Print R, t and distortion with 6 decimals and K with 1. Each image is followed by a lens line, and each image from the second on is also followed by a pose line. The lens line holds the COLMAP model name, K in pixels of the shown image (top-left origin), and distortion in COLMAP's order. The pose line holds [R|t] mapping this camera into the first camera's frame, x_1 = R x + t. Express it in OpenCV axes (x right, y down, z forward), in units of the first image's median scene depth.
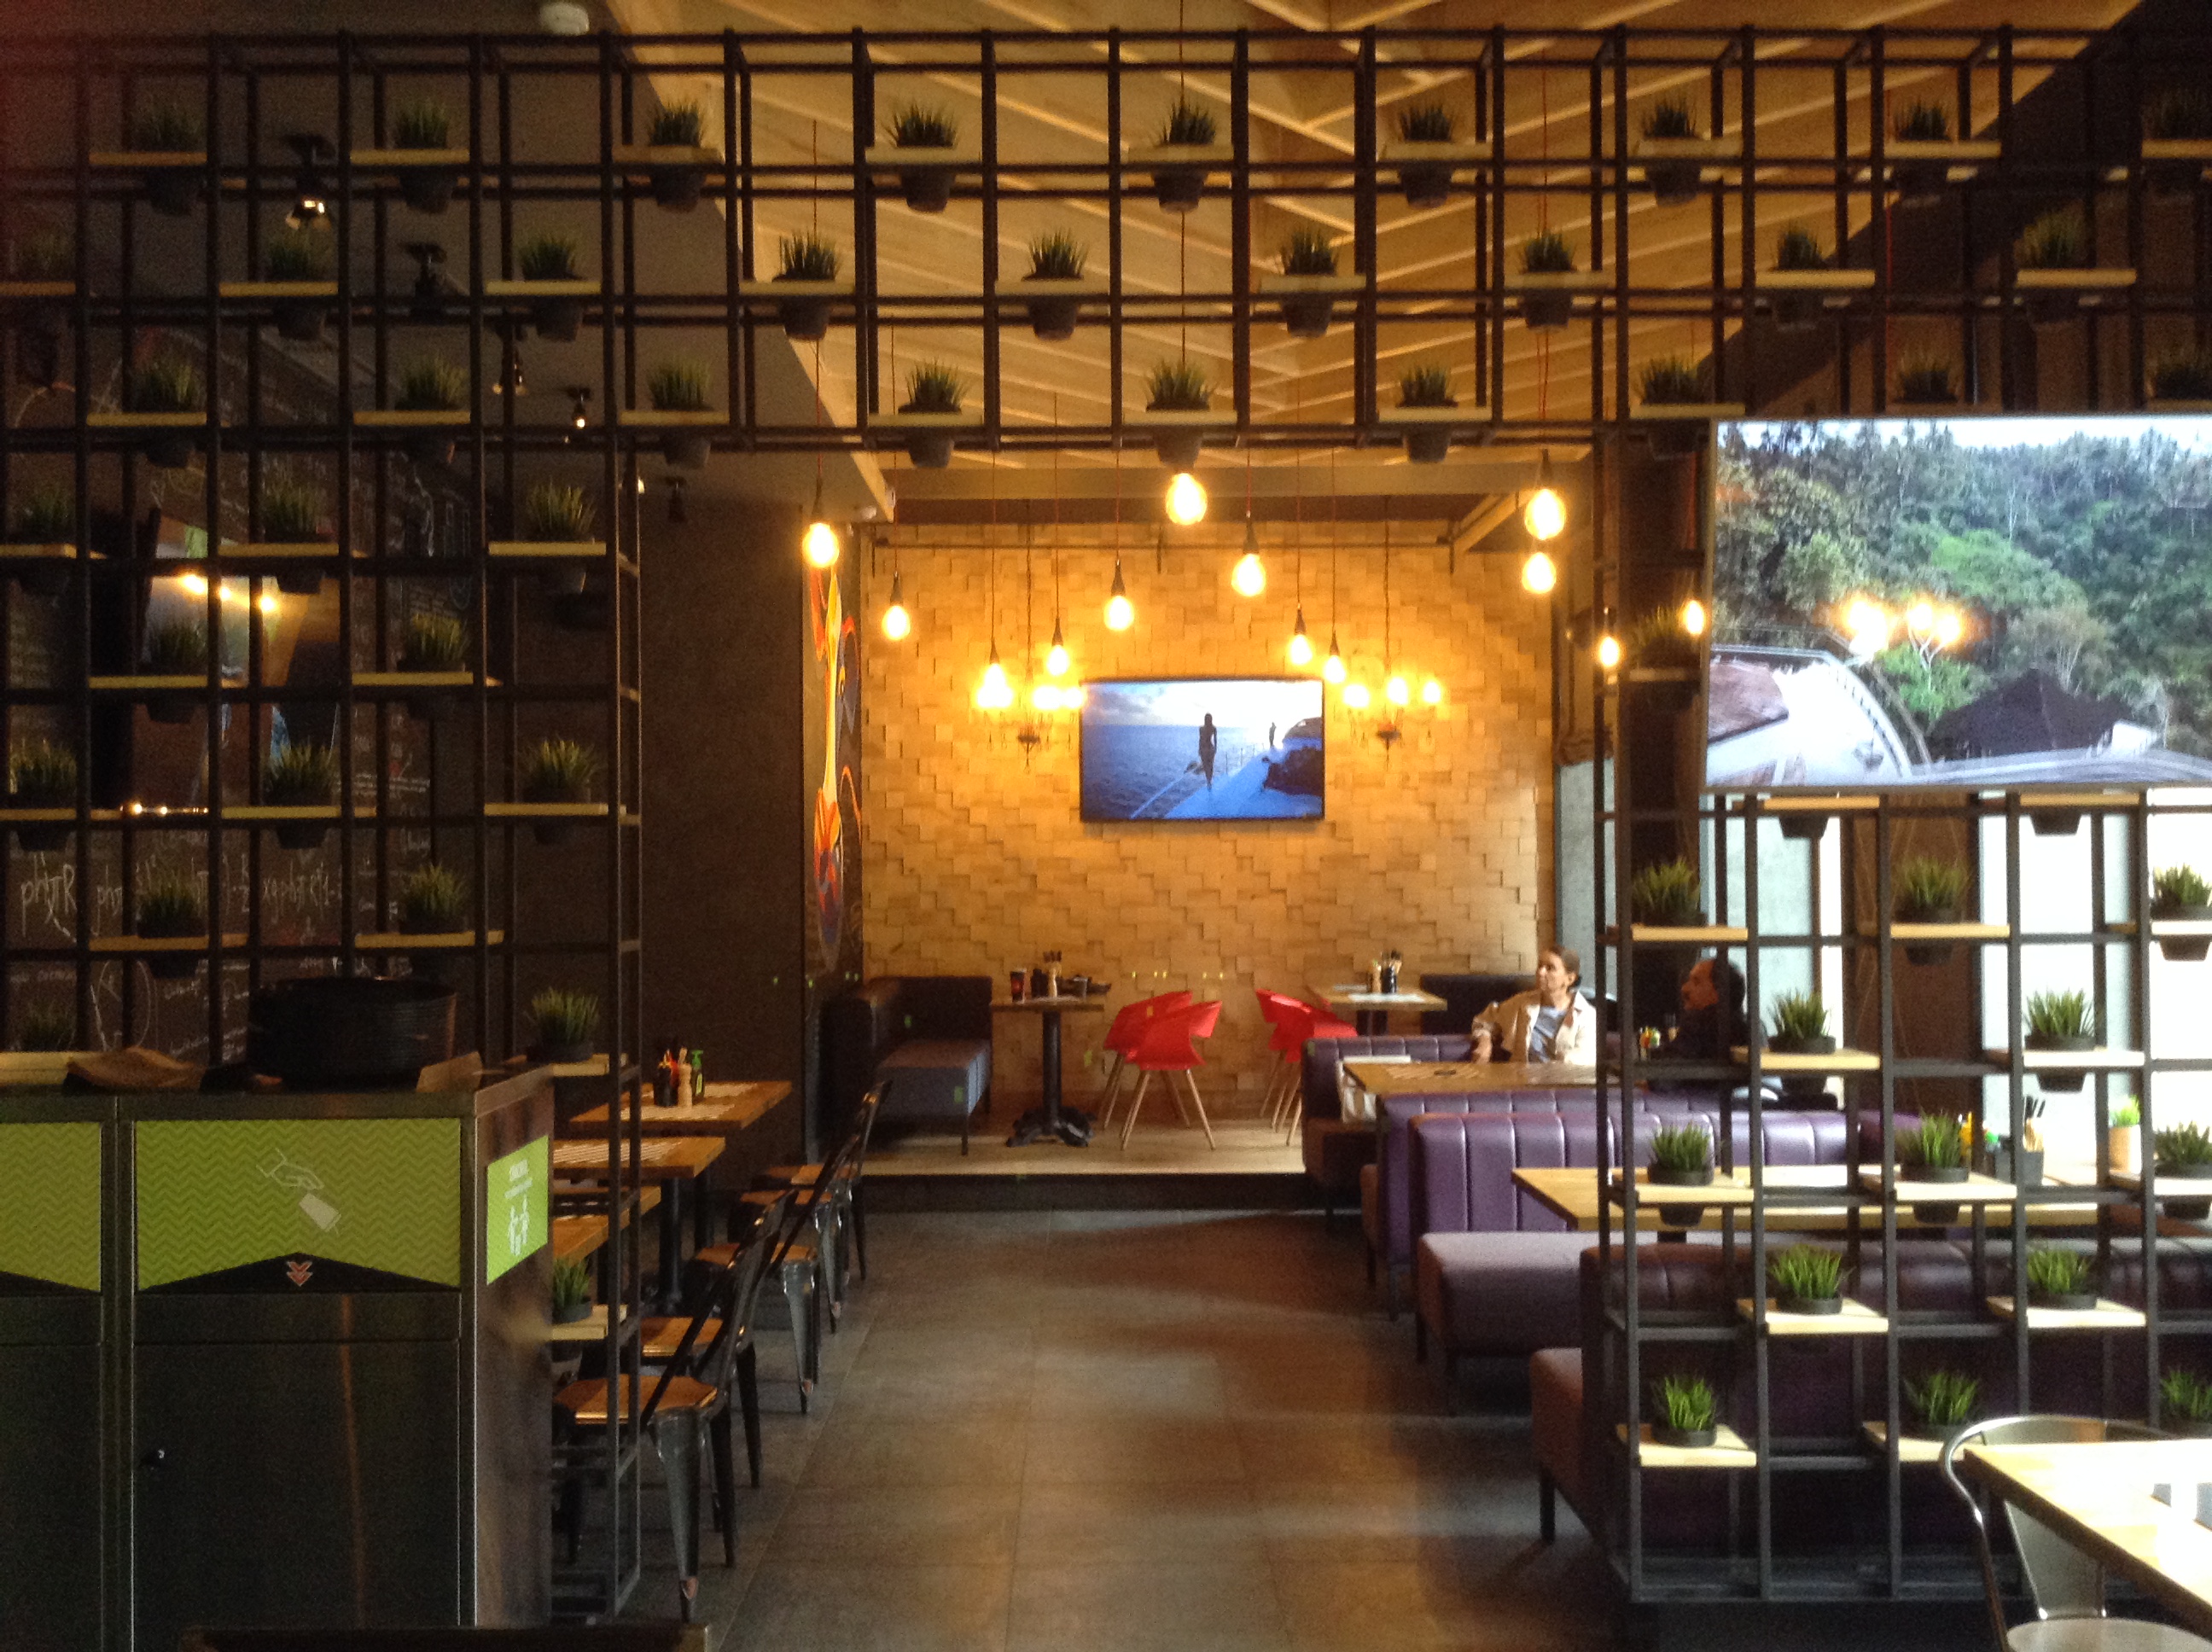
lens RADIAL K [[2031.8, 0, 1108.6], [0, 2031.8, 838.7], [0, 0, 1]] dist [0.010506, 0.000000]
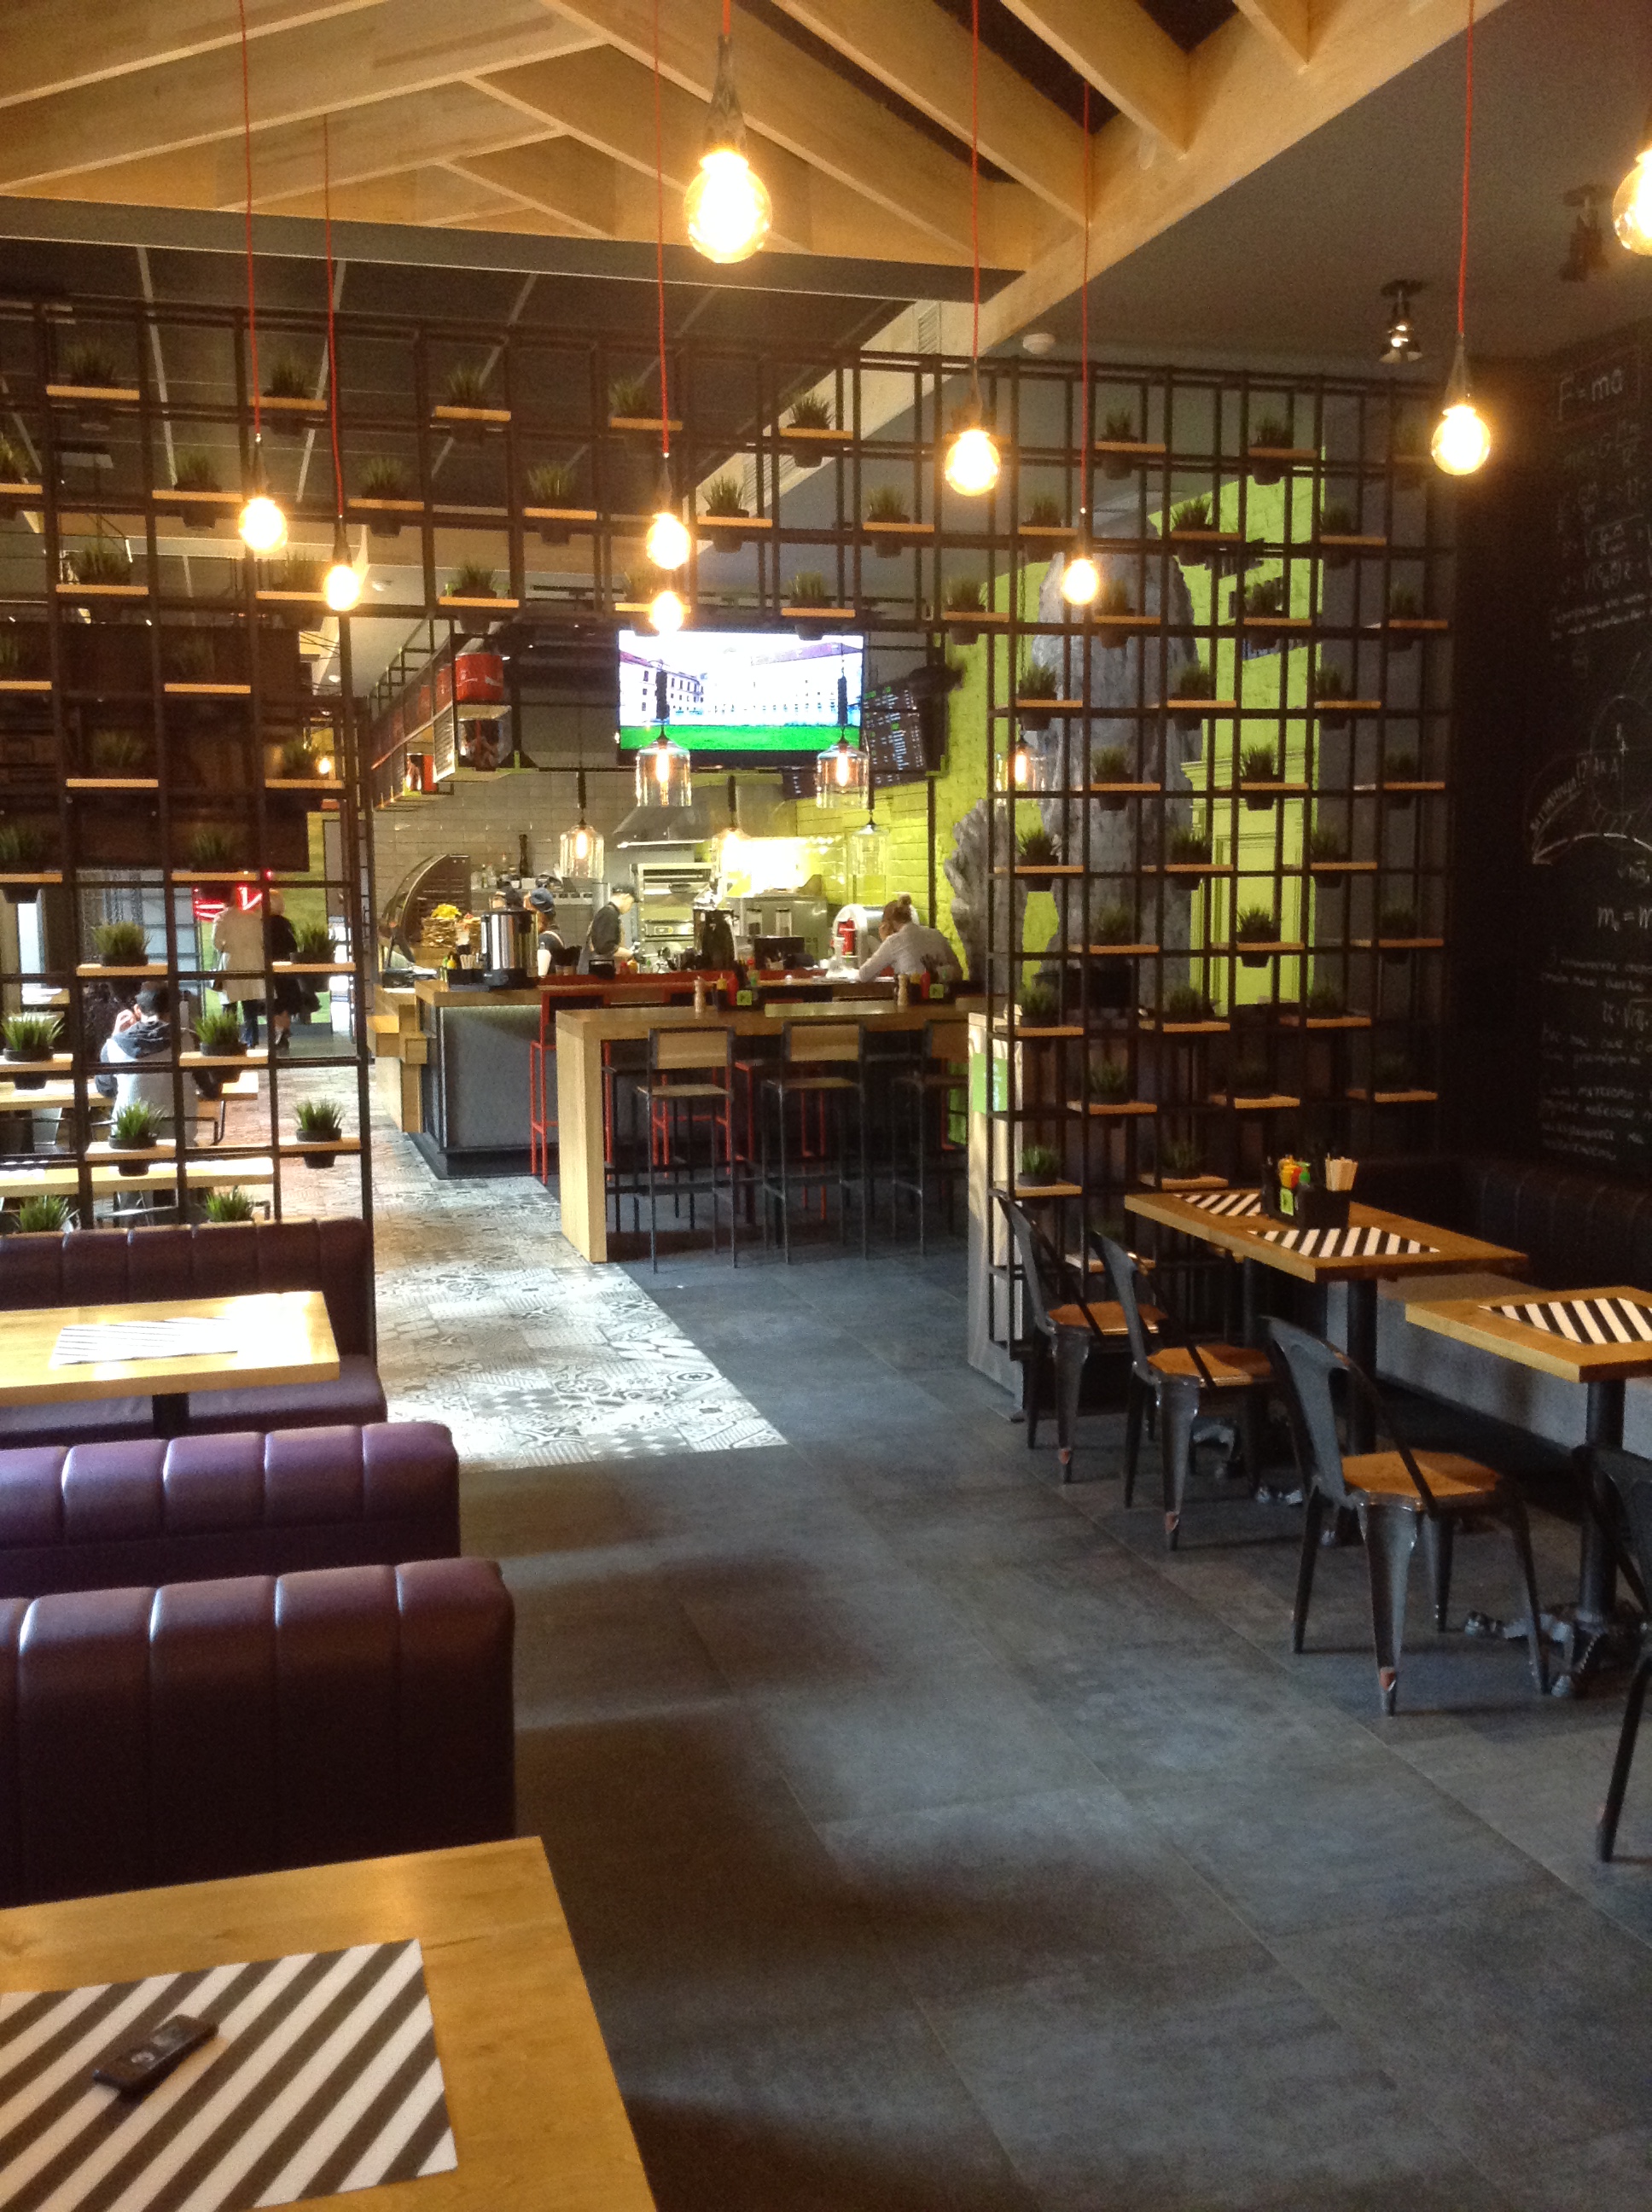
lens RADIAL K [[2031.8, 0, 779.8], [0, 2031.8, 1097.0], [0, 0, 1]] dist [0.010506, 0.000000]
pose [[-0.969501, 0.048175, -0.240304, 0.145734], [0.022587, 0.993881, 0.108125, -0.005165], [0.244043, 0.099399, -0.964657, 1.164860]]
